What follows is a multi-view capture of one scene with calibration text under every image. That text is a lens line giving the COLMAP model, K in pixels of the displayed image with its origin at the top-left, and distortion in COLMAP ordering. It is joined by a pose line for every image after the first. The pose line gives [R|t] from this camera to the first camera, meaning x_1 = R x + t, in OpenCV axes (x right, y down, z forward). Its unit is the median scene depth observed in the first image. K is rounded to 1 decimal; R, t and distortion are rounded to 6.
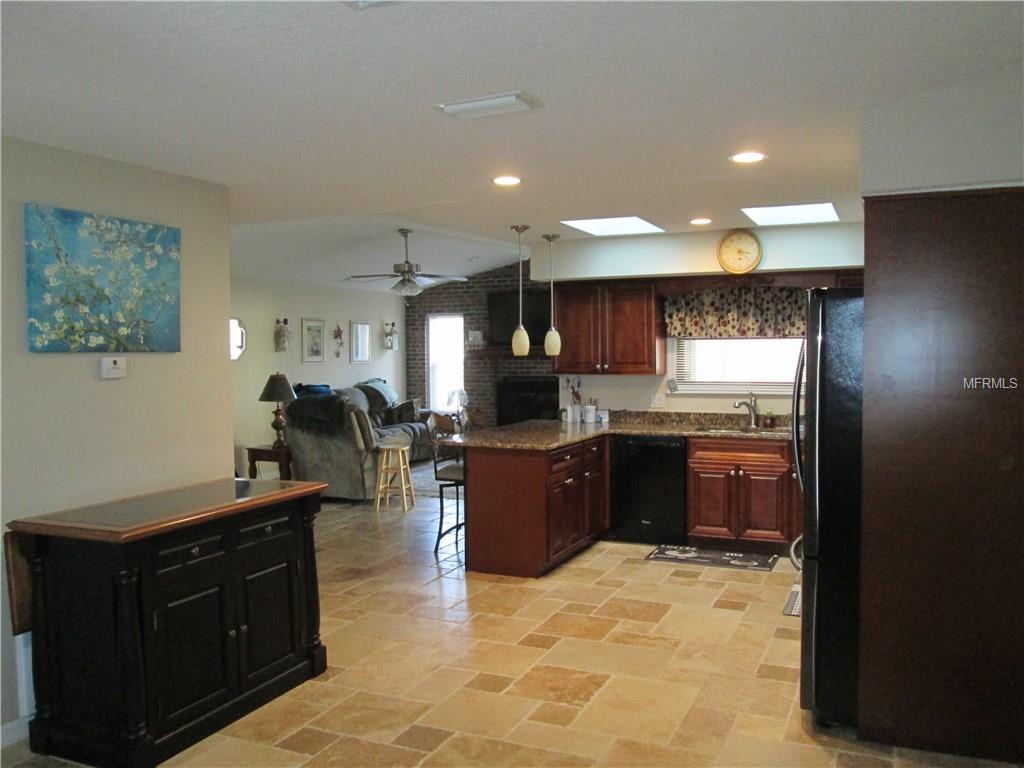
lens RADIAL K [[850.3, 0, 517.5], [0, 850.3, 381.4], [0, 0, 1]] dist [-0.049110, 0.027200]
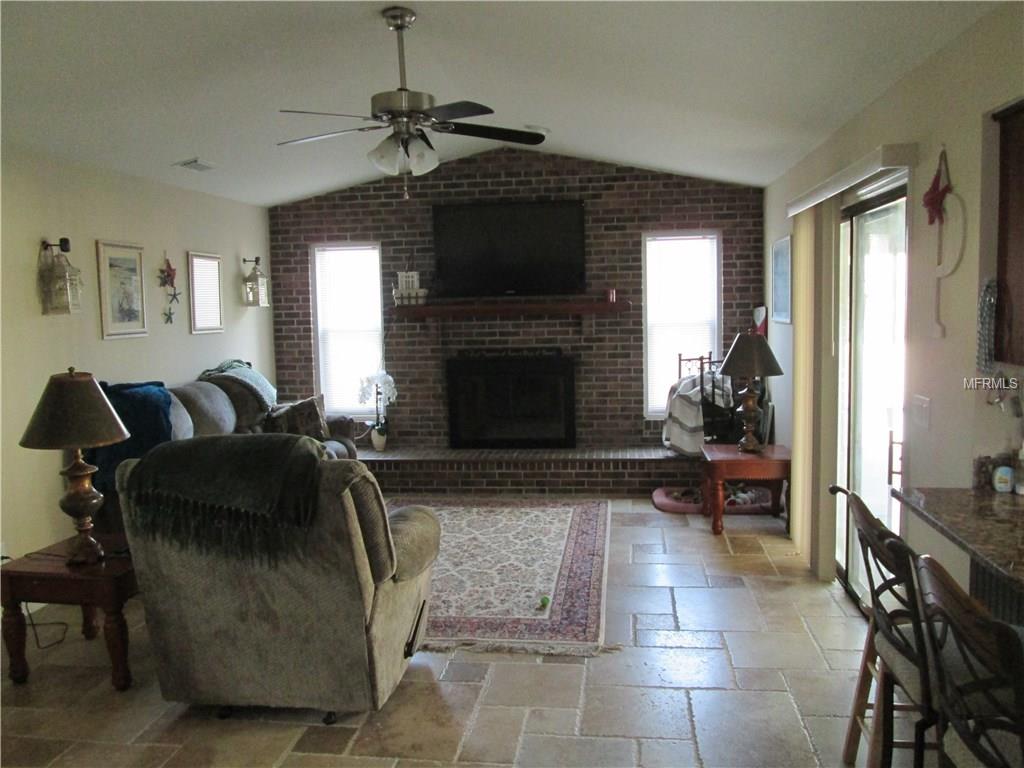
lens RADIAL K [[850.3, 0, 516.1], [0, 850.3, 385.3], [0, 0, 1]] dist [-0.049110, 0.027200]
pose [[0.958132, -0.039753, 0.283553, -0.167622], [0.023606, 0.997911, 0.060139, -0.017767], [-0.285351, -0.050927, 0.957069, 0.489601]]
